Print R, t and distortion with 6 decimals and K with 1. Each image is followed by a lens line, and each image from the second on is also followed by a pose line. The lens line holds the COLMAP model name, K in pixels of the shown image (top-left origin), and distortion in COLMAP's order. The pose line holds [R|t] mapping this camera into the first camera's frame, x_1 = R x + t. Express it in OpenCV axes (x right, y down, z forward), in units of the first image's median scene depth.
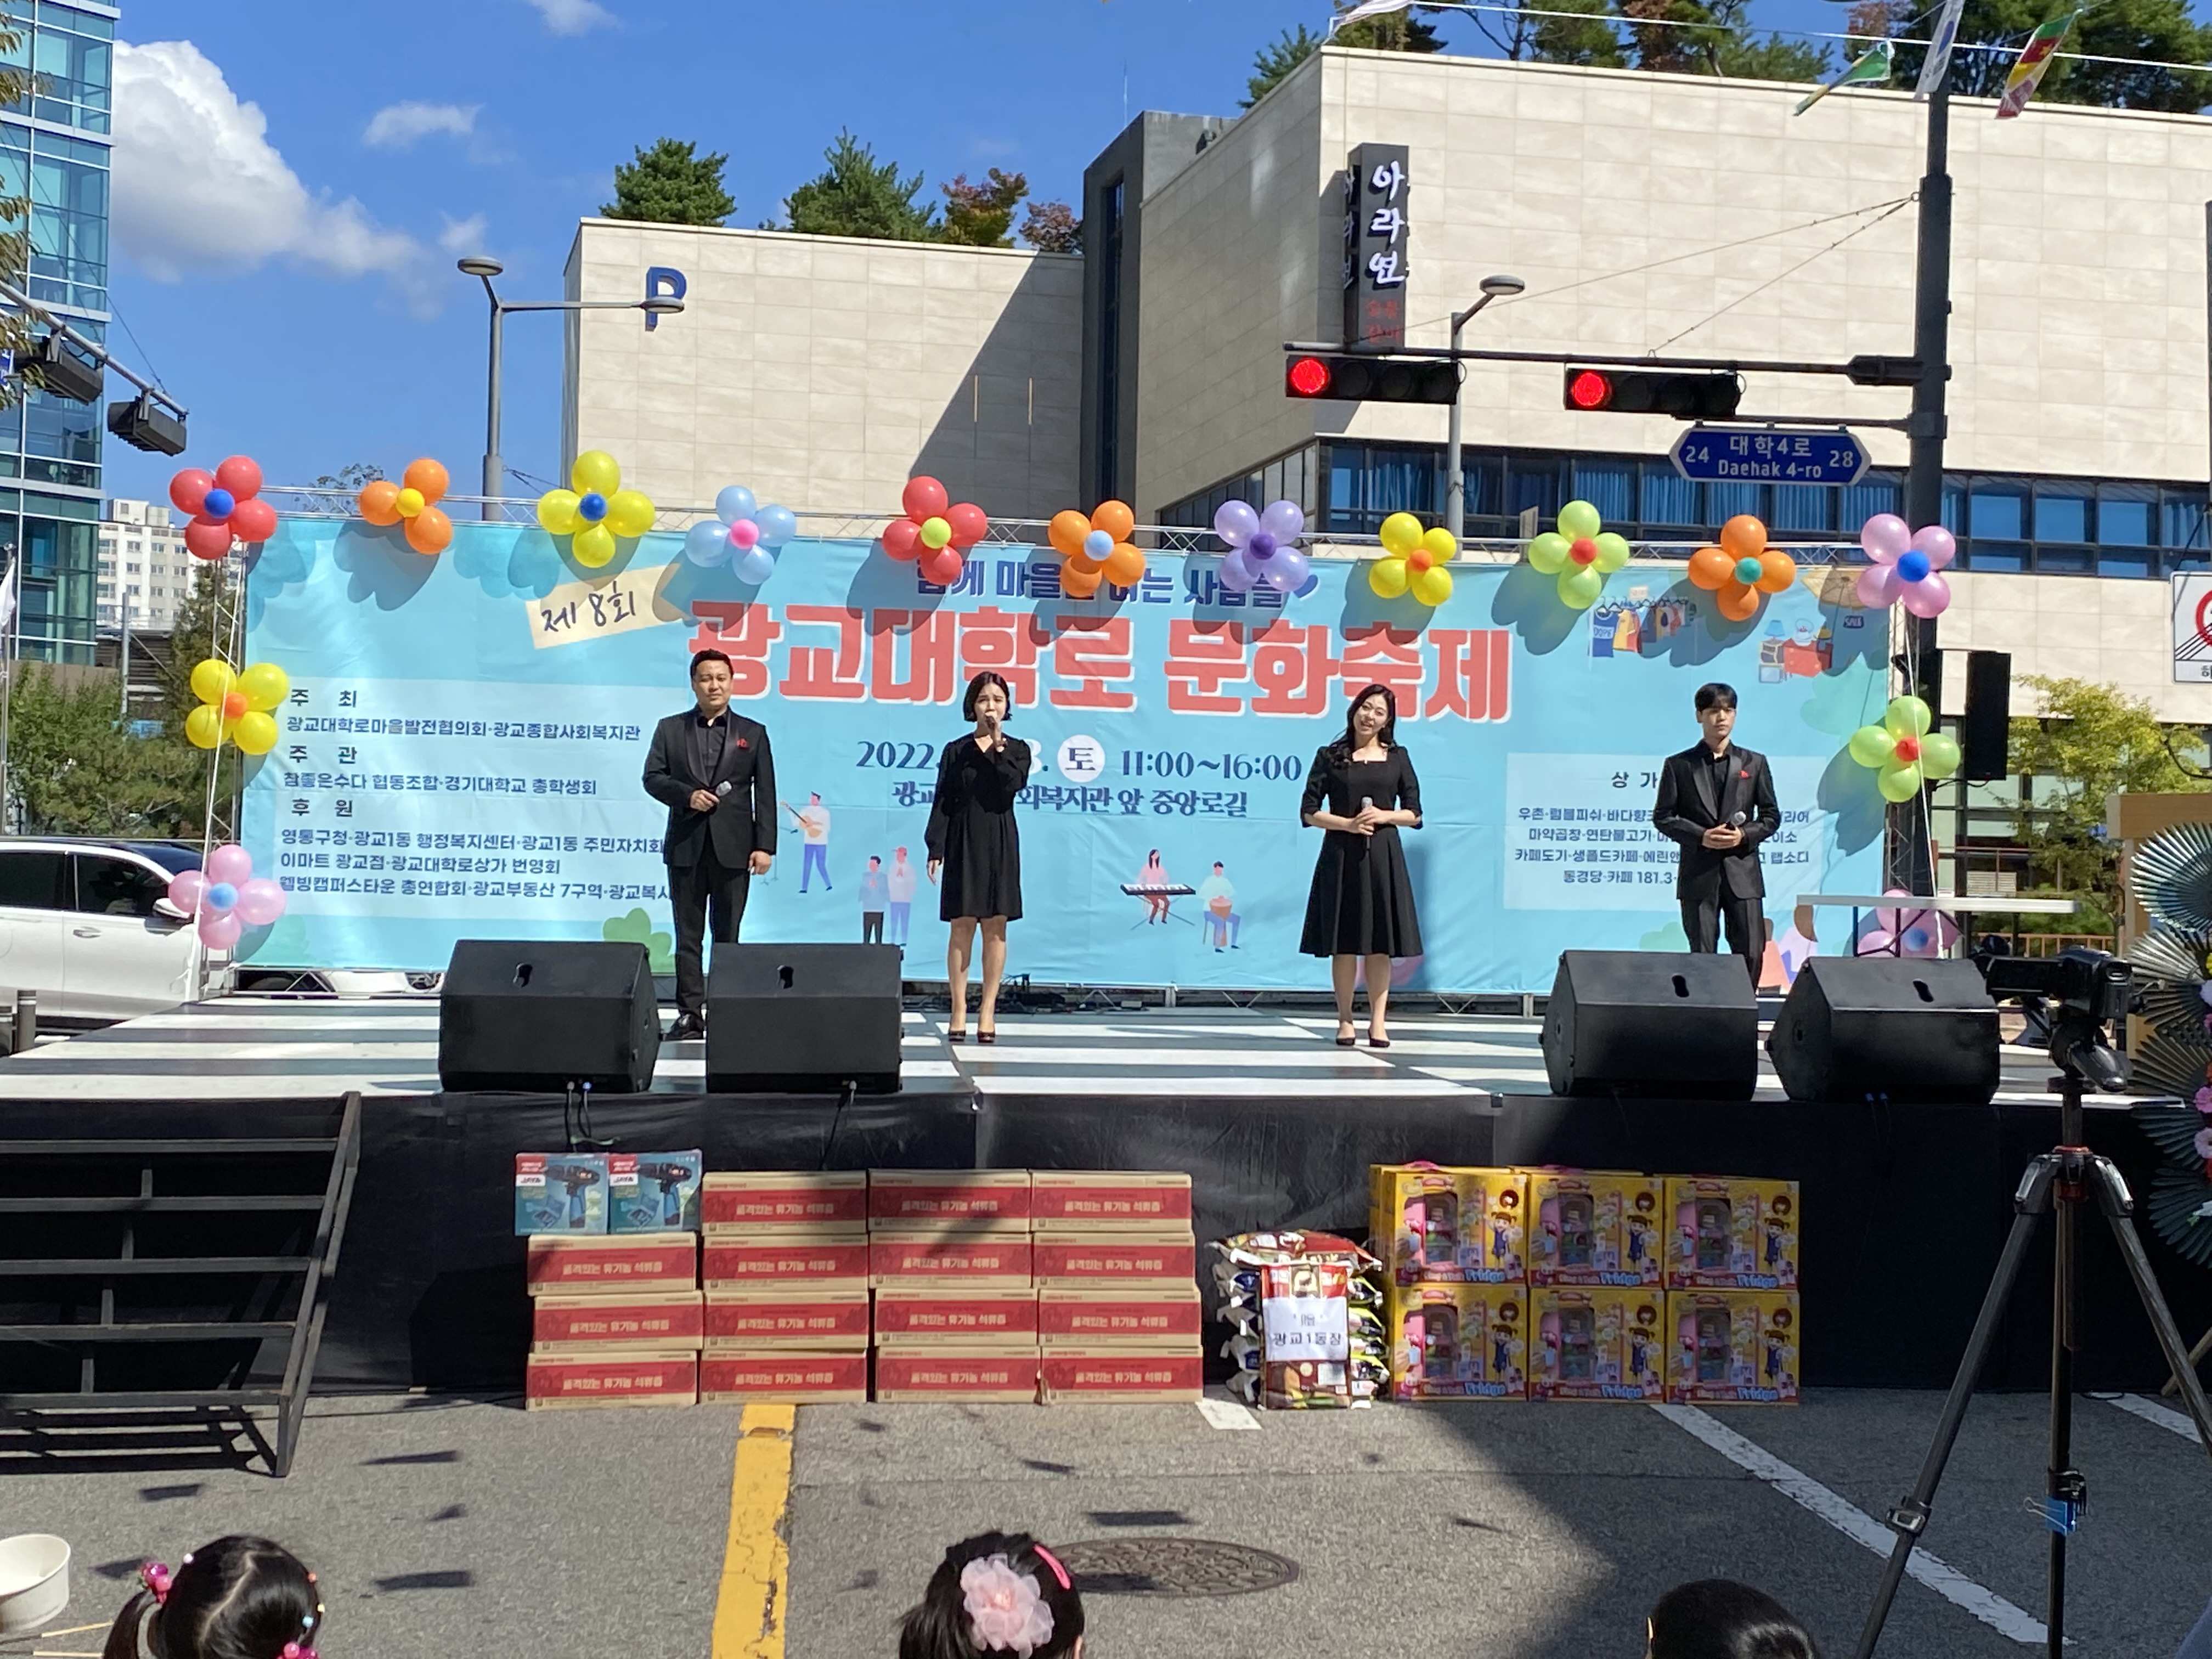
lens RADIAL K [[3211.5, 0, 1104.0], [0, 3211.5, 808.2], [0, 0, 1]] dist [0.121493, 0.000000]
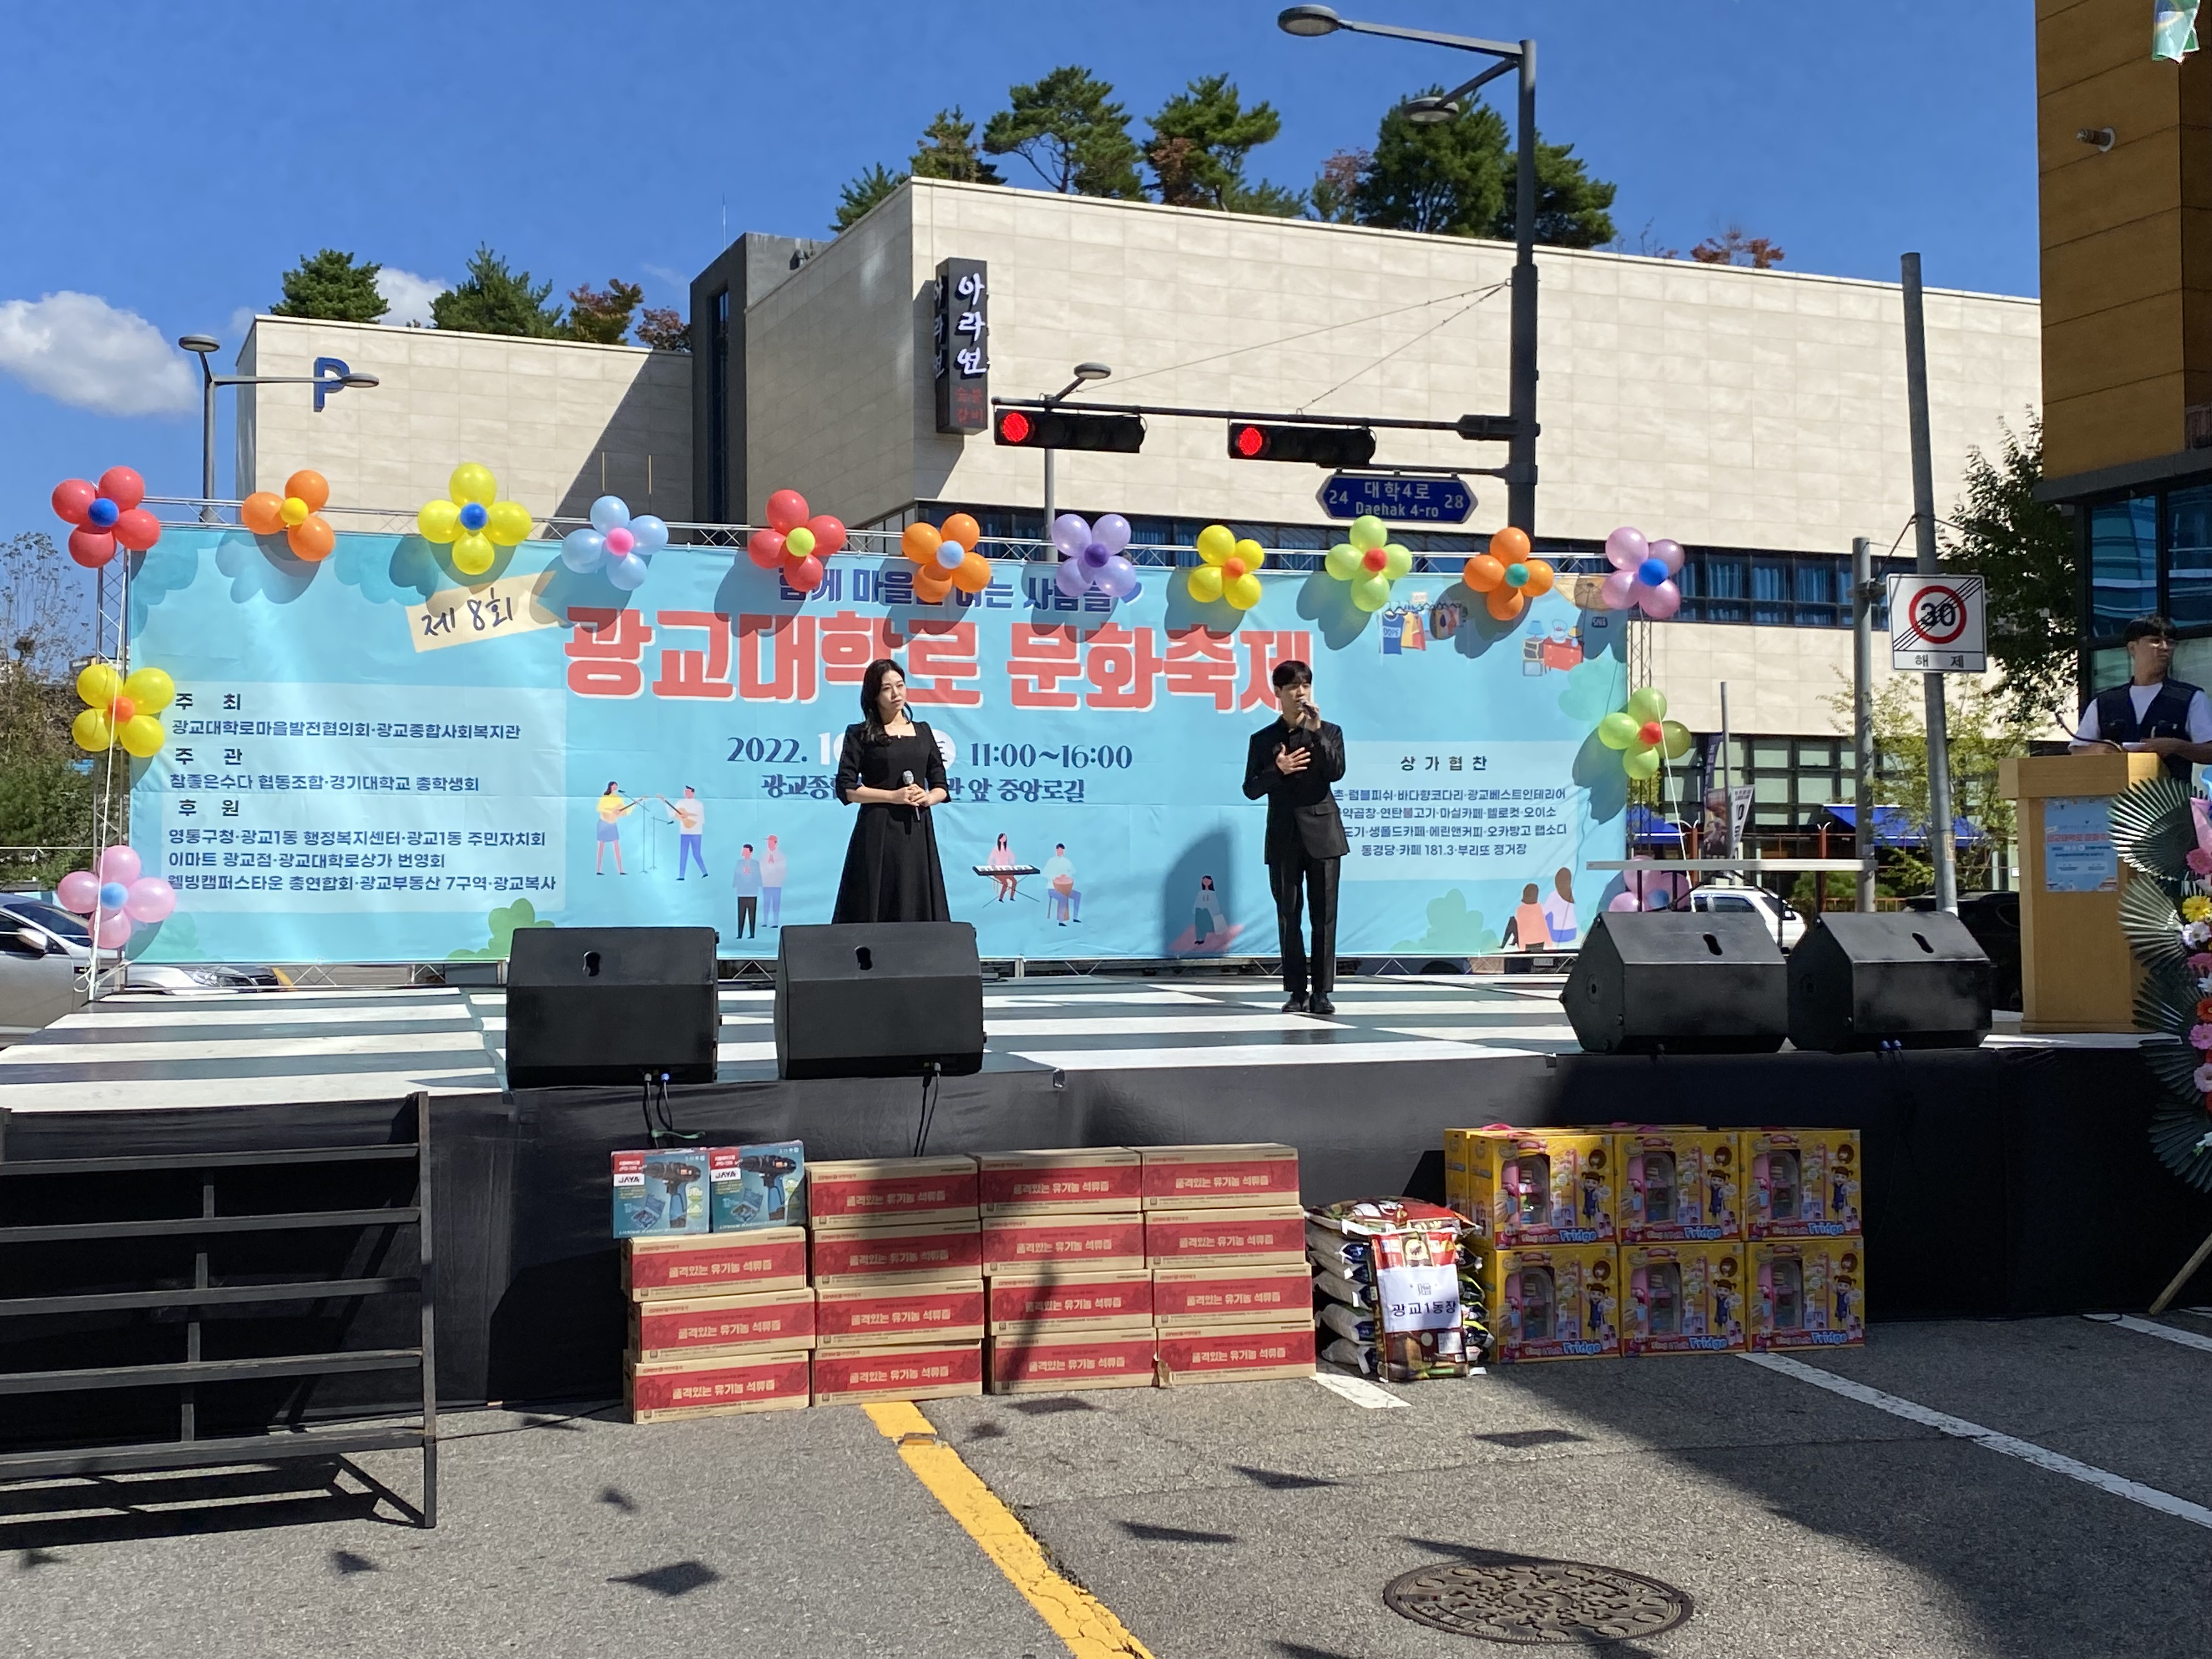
lens RADIAL K [[2550.7, 0, 1070.4], [0, 2550.7, 808.9], [0, 0, 1]] dist [0.093863, 0.000000]
pose [[0.986468, -0.017597, 0.163004, -0.067901], [0.017966, 0.999838, -0.000789, 0.003711], [-0.162964, 0.003707, 0.986625, 0.093910]]
